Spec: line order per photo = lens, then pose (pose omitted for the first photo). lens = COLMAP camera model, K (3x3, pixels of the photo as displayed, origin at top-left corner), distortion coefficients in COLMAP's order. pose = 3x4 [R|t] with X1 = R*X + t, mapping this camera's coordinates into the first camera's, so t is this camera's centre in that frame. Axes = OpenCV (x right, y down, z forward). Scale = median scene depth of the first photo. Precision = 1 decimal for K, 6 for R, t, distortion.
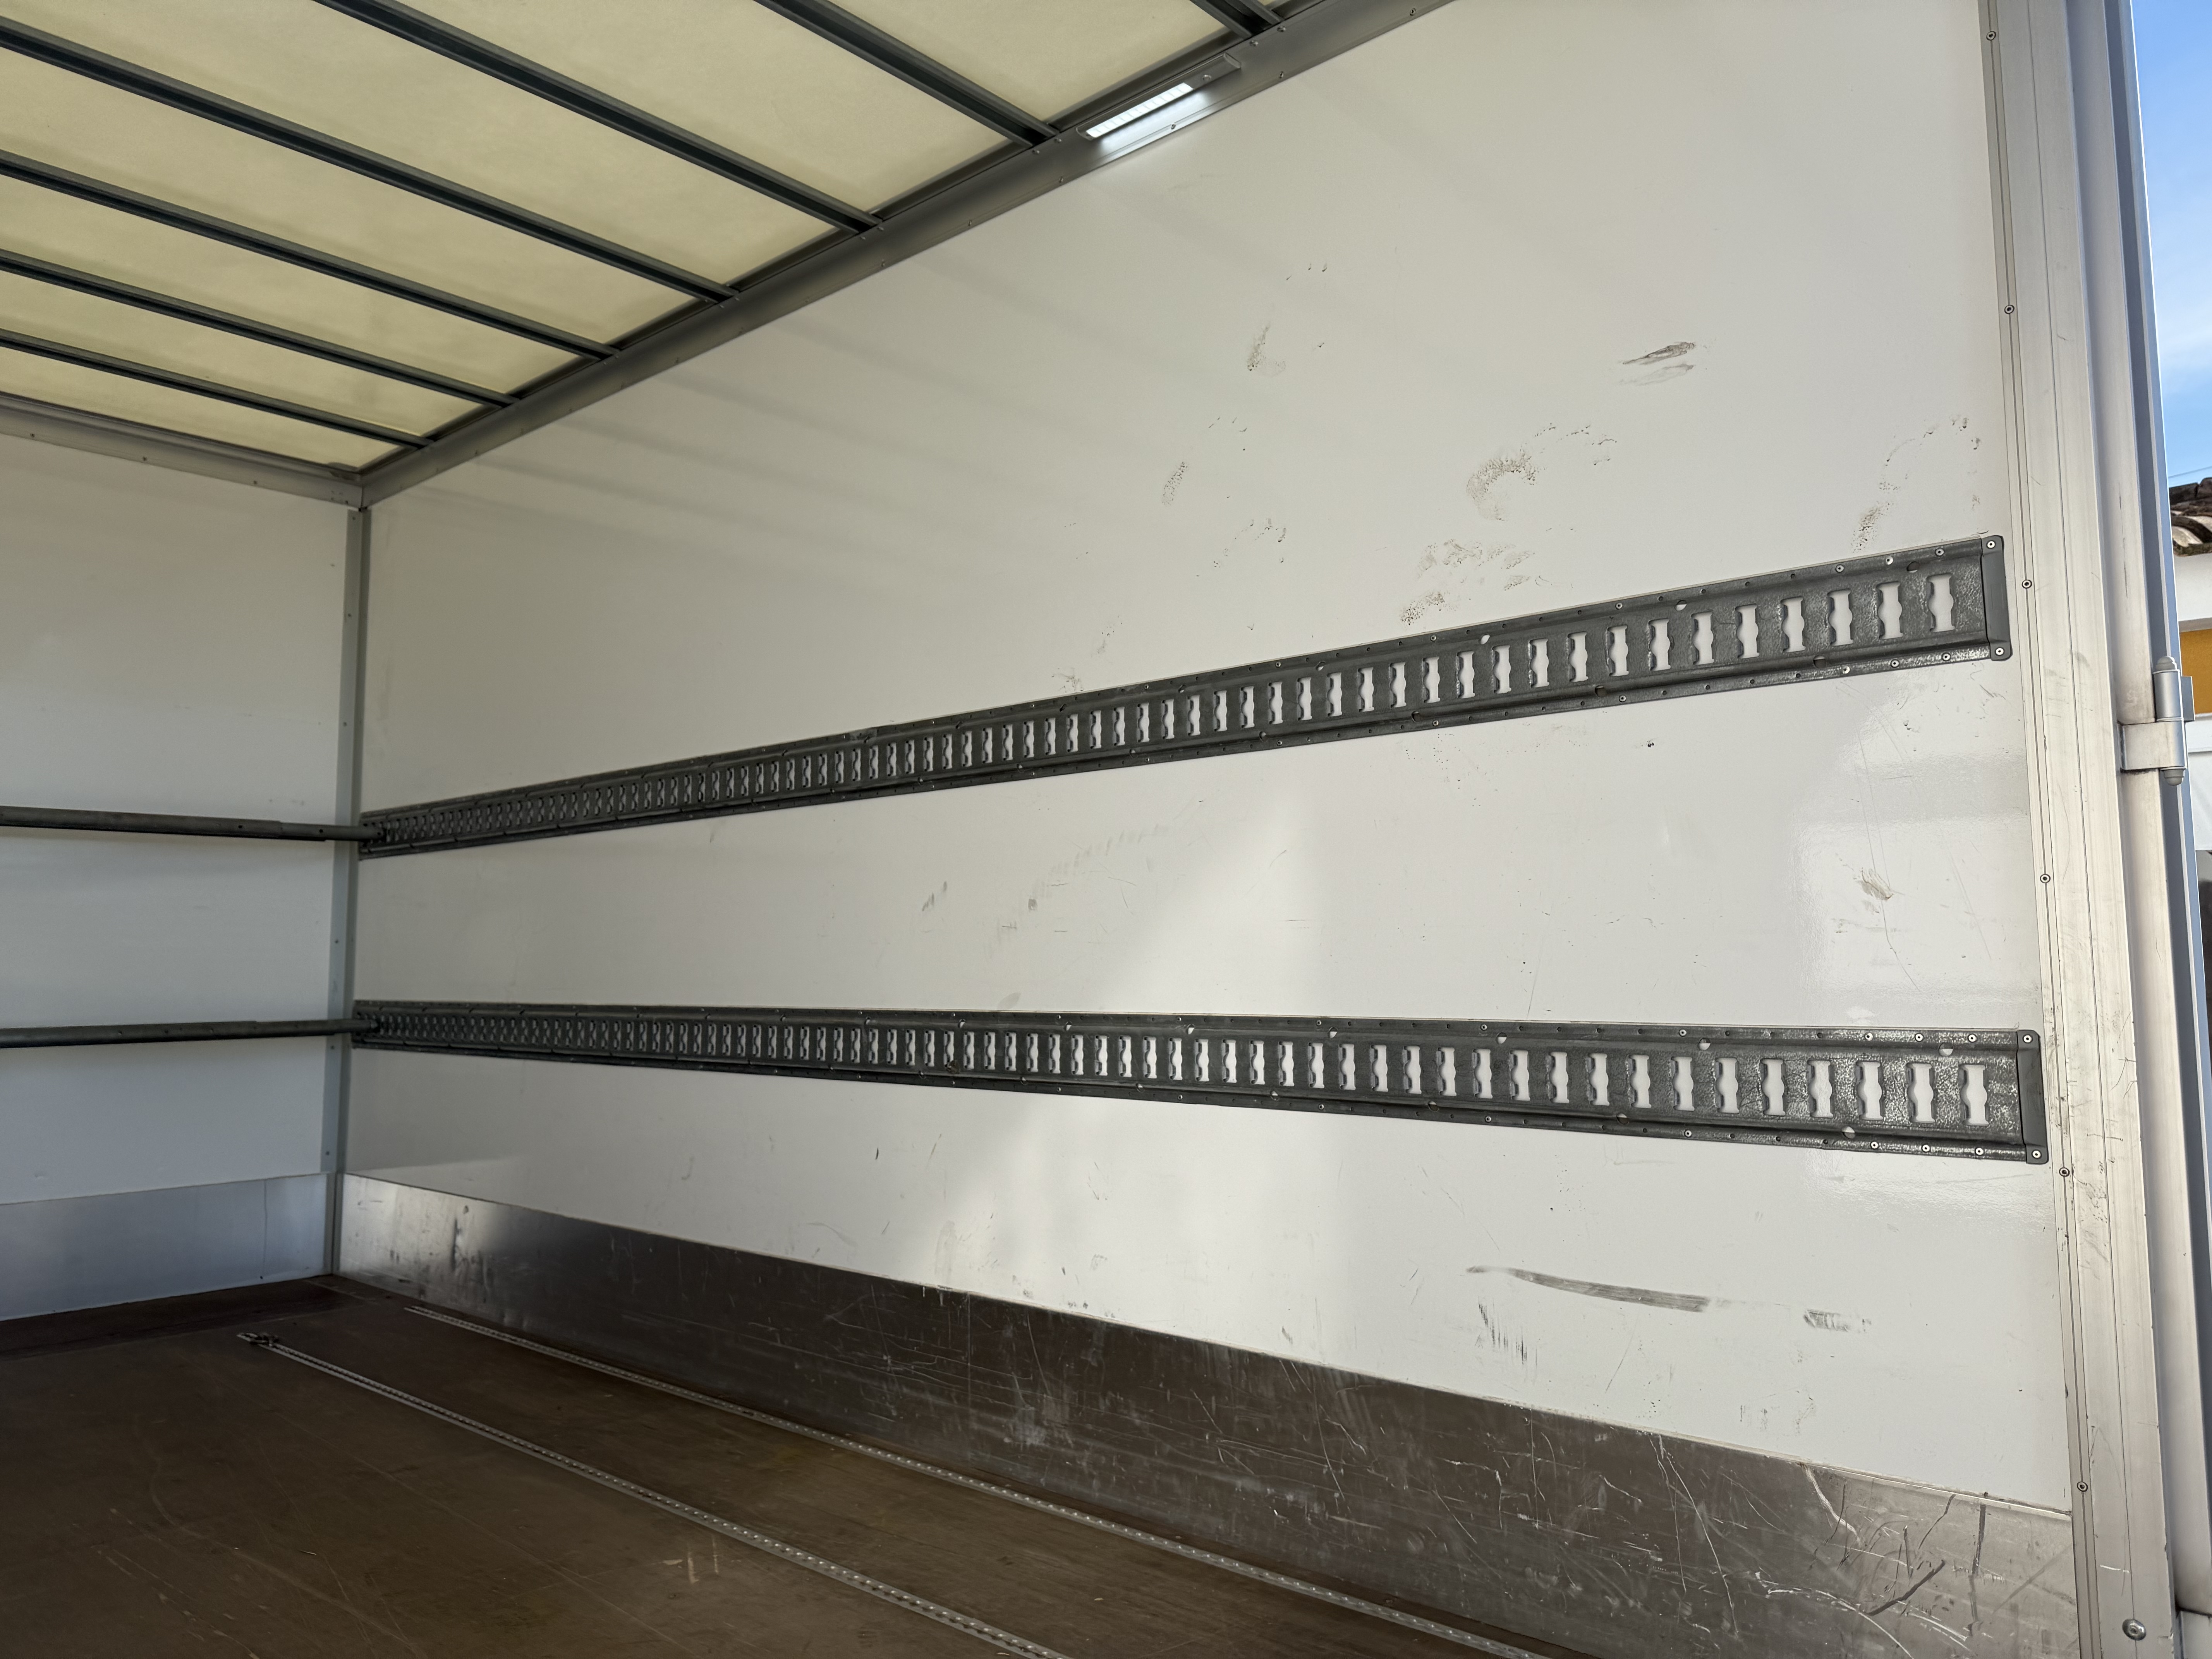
lens RADIAL K [[1535.8, 0, 1103.6], [0, 1535.8, 824.4], [0, 0, 1]] dist [-0.003451, 0.001513]
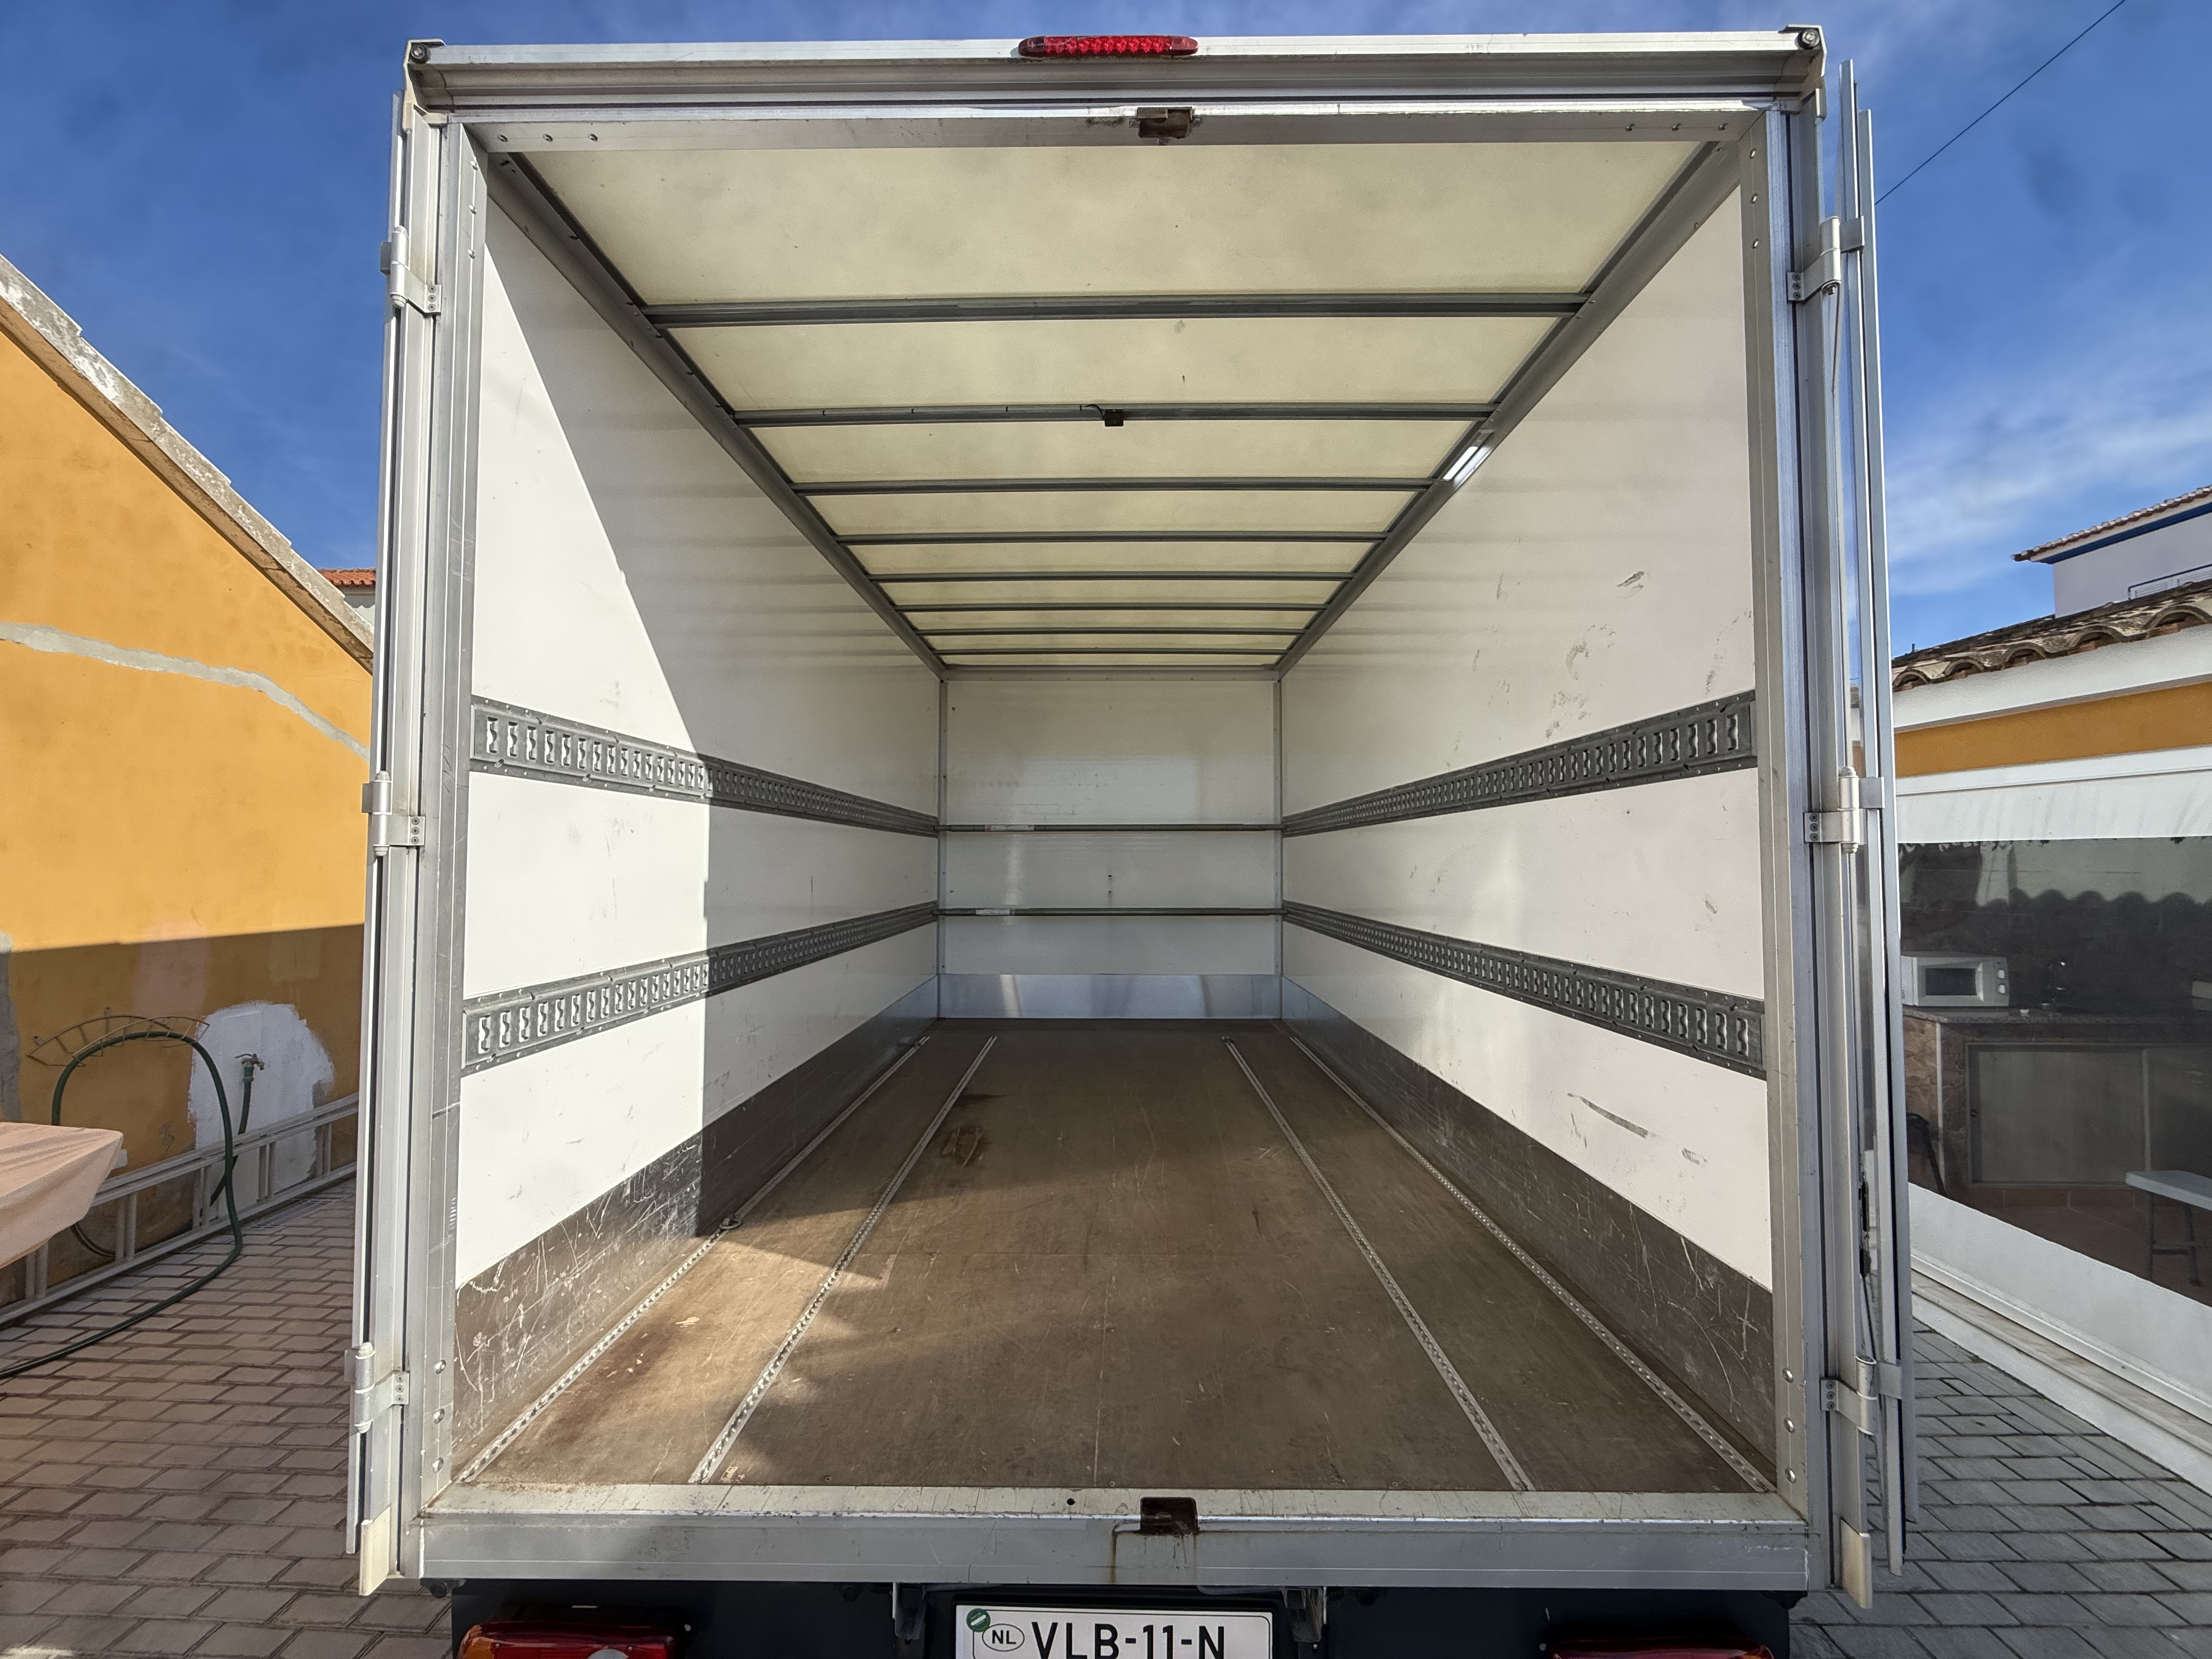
lens RADIAL K [[876.1, 0, 1106.0], [0, 876.1, 829.5], [0, 0, 1]] dist [0.000176, 0.000223]
pose [[0.661173, -0.026687, -0.749759, 0.541181], [0.071825, 0.997028, 0.027851, -0.077904], [0.746788, -0.072266, 0.661125, -0.072092]]
